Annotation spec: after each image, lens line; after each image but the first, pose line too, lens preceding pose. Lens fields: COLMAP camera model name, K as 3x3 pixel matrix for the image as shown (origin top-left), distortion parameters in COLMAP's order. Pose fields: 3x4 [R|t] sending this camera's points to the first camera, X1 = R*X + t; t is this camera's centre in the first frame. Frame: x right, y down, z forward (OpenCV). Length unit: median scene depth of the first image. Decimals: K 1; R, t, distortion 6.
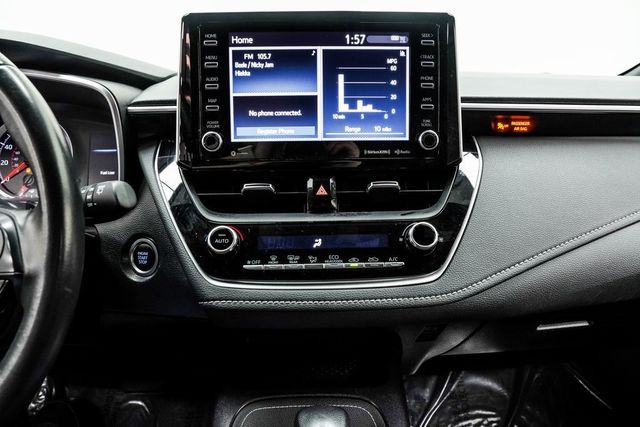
lens RADIAL K [[477.6, 0, 322.1], [0, 477.6, 209.2], [0, 0, 1]] dist [-0.115837, 0.060104]
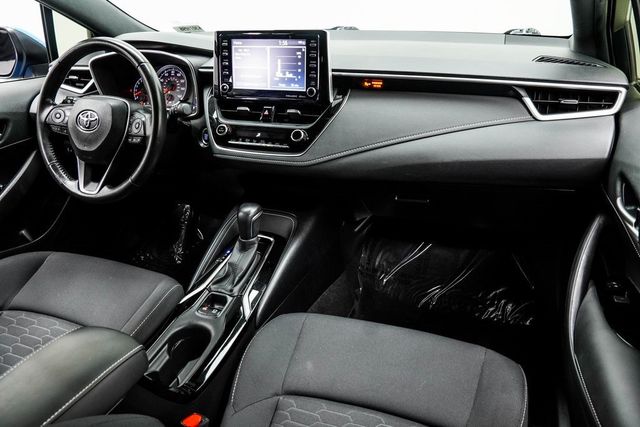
lens RADIAL K [[498.8, 0, 323.0], [0, 498.8, 215.7], [0, 0, 1]] dist [-0.118676, 0.091966]
pose [[0.918434, 0.150057, -0.366009, 1.179893], [-0.075535, 0.974759, 0.210093, -0.075485], [0.388297, -0.165310, 0.906586, -1.103239]]
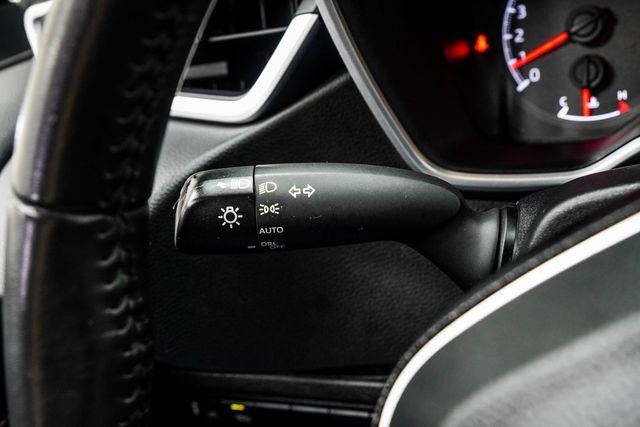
lens RADIAL K [[785.1, 0, 326.5], [0, 785.1, 218.3], [0, 0, 1]] dist [0.079767, 0.000000]
pose [[0.856996, -0.009225, -0.515241, -0.820885], [0.141471, 0.965637, 0.218017, -0.134215], [0.495525, -0.259732, 0.828852, 0.435892]]
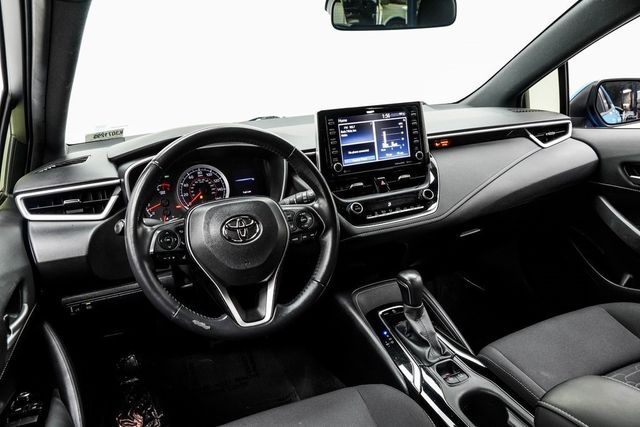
lens RADIAL K [[498.8, 0, 324.4], [0, 498.8, 217.7], [0, 0, 1]] dist [-0.118676, 0.091966]
pose [[0.923514, -0.159714, 0.348731, -1.131363], [0.157374, 0.986910, 0.035233, -0.001700], [-0.349793, 0.022343, 0.936560, -1.152803]]
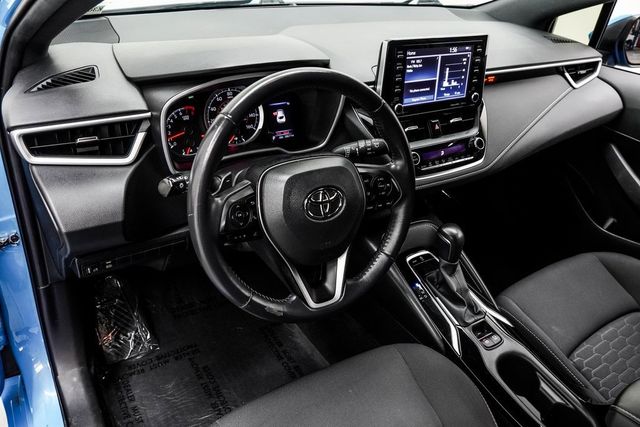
lens RADIAL K [[498.8, 0, 321.5], [0, 498.8, 216.2], [0, 0, 1]] dist [-0.118676, 0.091966]
pose [[0.861787, -0.205230, 0.463902, -1.508918], [0.036645, 0.937302, 0.346587, -0.437639], [-0.505946, -0.281684, 0.815275, -0.601229]]
